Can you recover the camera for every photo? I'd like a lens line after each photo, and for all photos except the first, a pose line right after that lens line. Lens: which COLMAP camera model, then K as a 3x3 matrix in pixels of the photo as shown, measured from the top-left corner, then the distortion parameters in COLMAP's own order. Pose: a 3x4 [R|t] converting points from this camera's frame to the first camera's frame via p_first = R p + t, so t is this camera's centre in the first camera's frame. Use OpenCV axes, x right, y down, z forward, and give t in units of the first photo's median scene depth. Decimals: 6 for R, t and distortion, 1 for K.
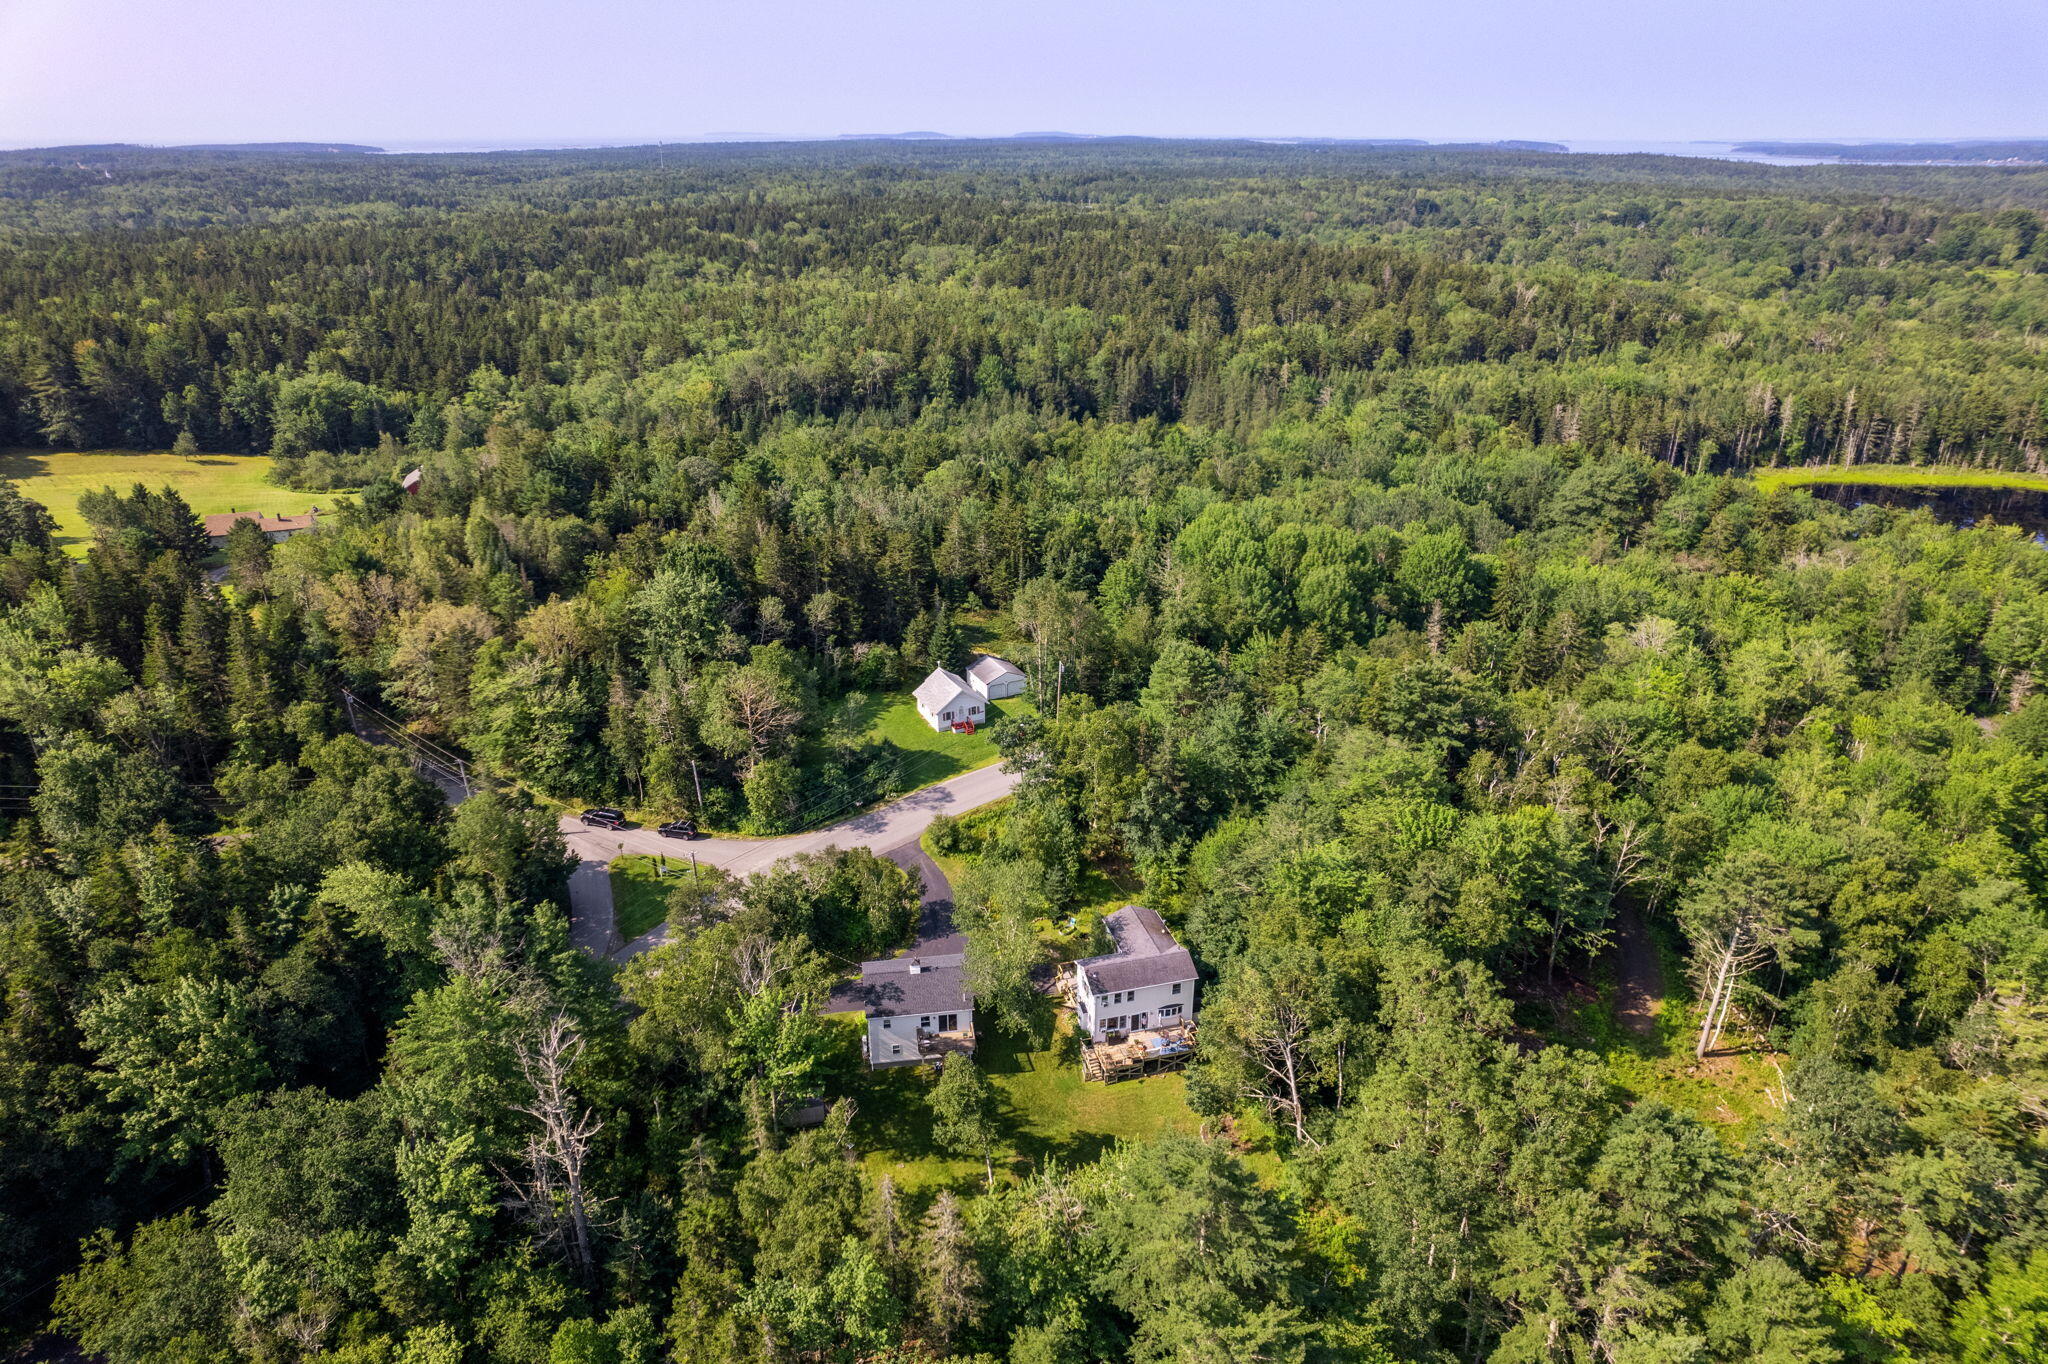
lens RADIAL K [[1321.8, 0, 1024.0], [0, 1321.8, 682.0], [0, 0, 1]] dist [-0.074187, 0.087301]
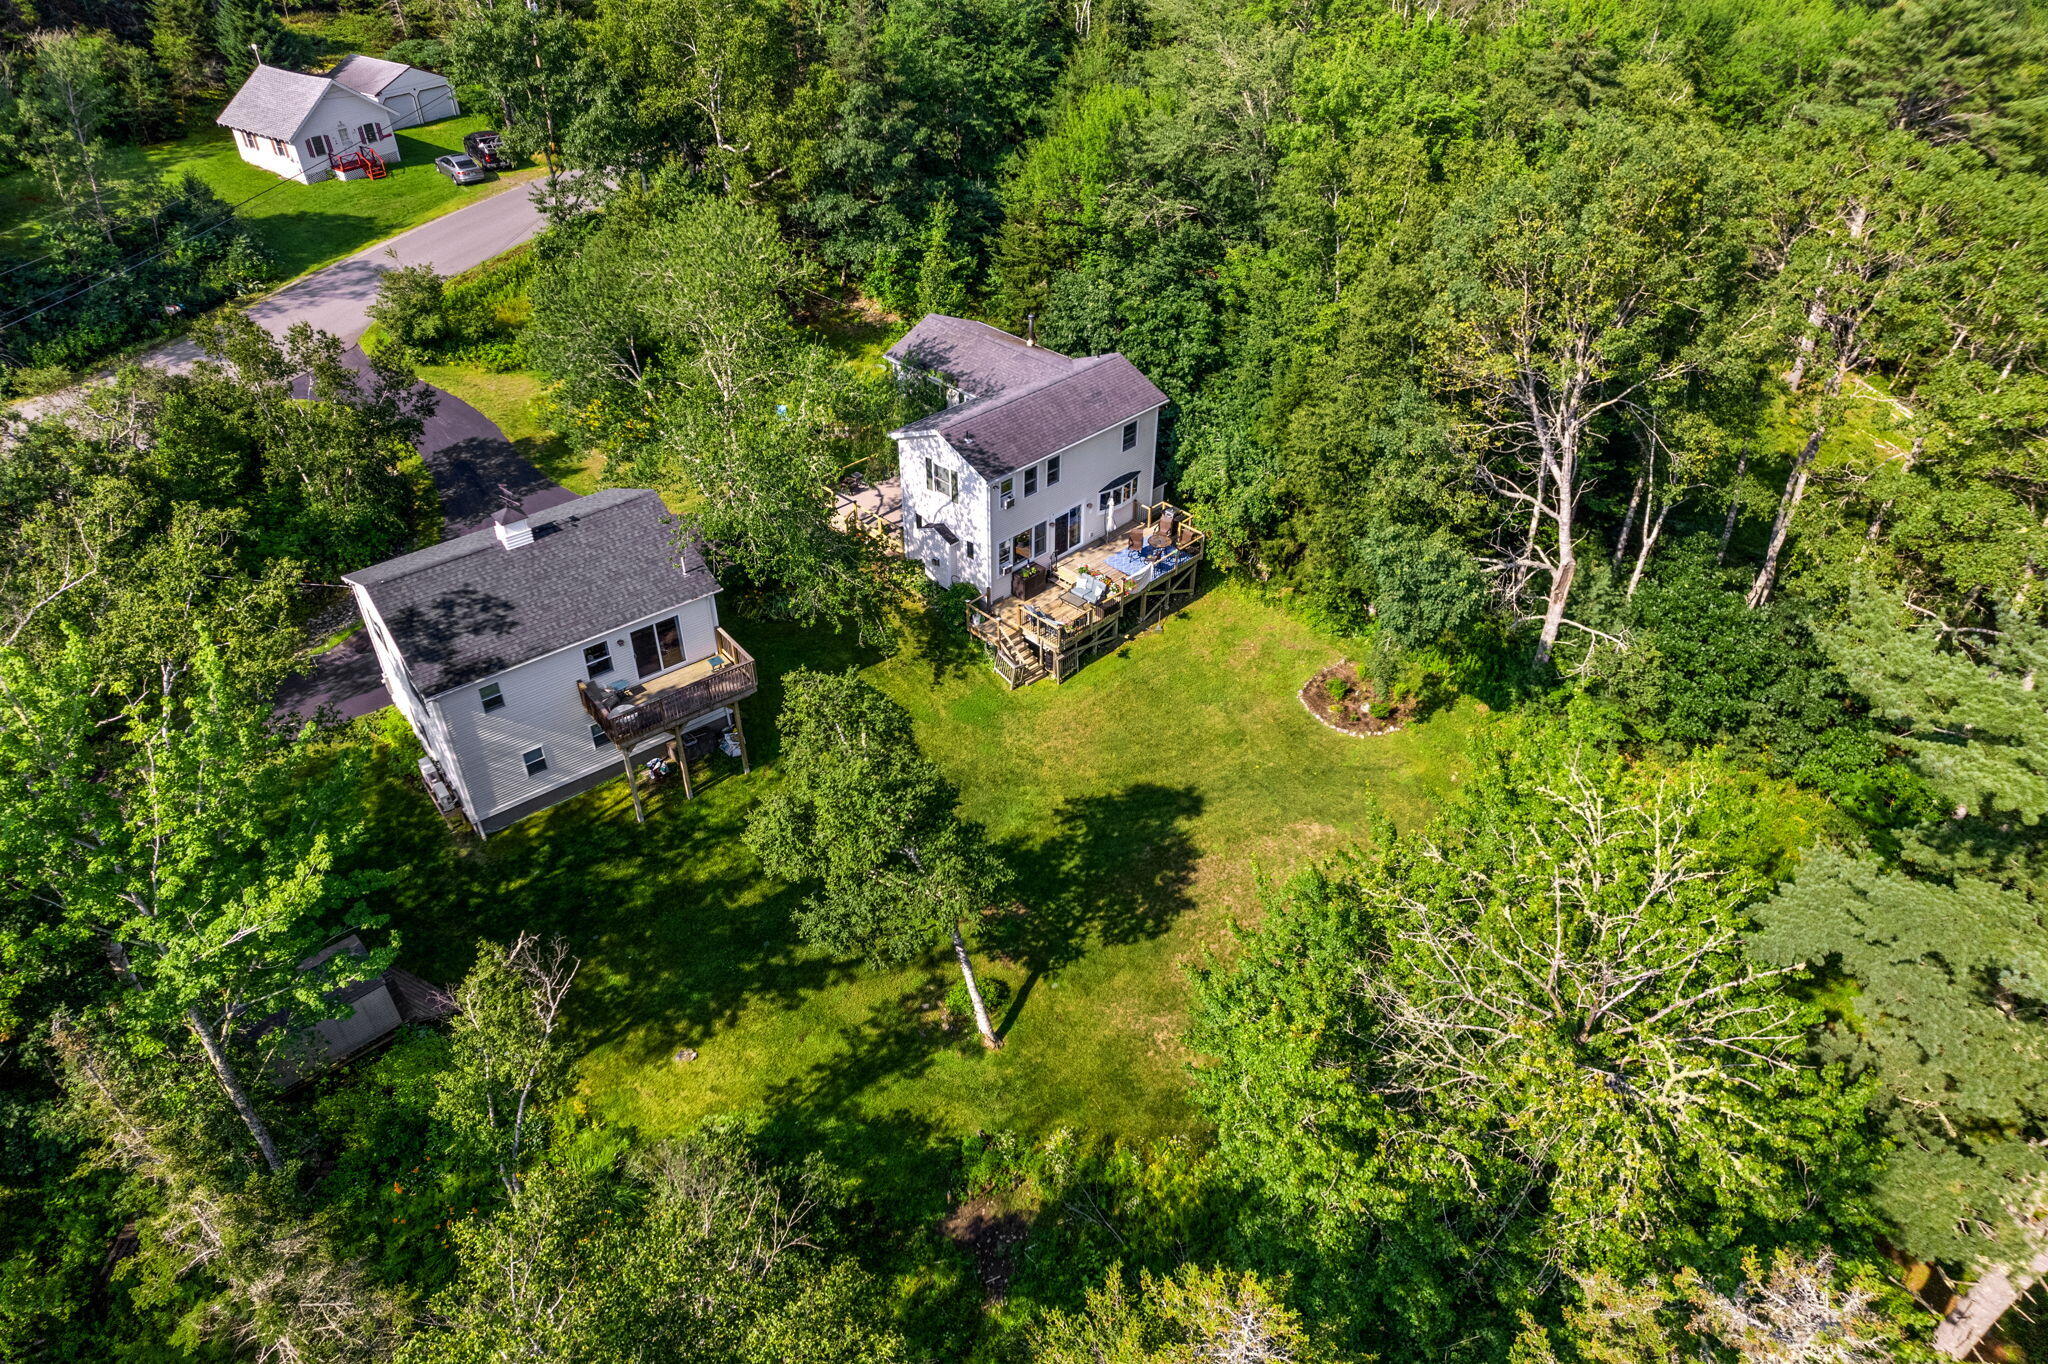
lens RADIAL K [[1321.8, 0, 1024.0], [0, 1321.8, 682.0], [0, 0, 1]] dist [-0.074187, 0.087301]
pose [[0.869508, -0.292878, 0.397716, -0.115044], [0.189681, 0.941485, 0.278618, 0.183025], [-0.456045, -0.166821, 0.874182, 0.624109]]
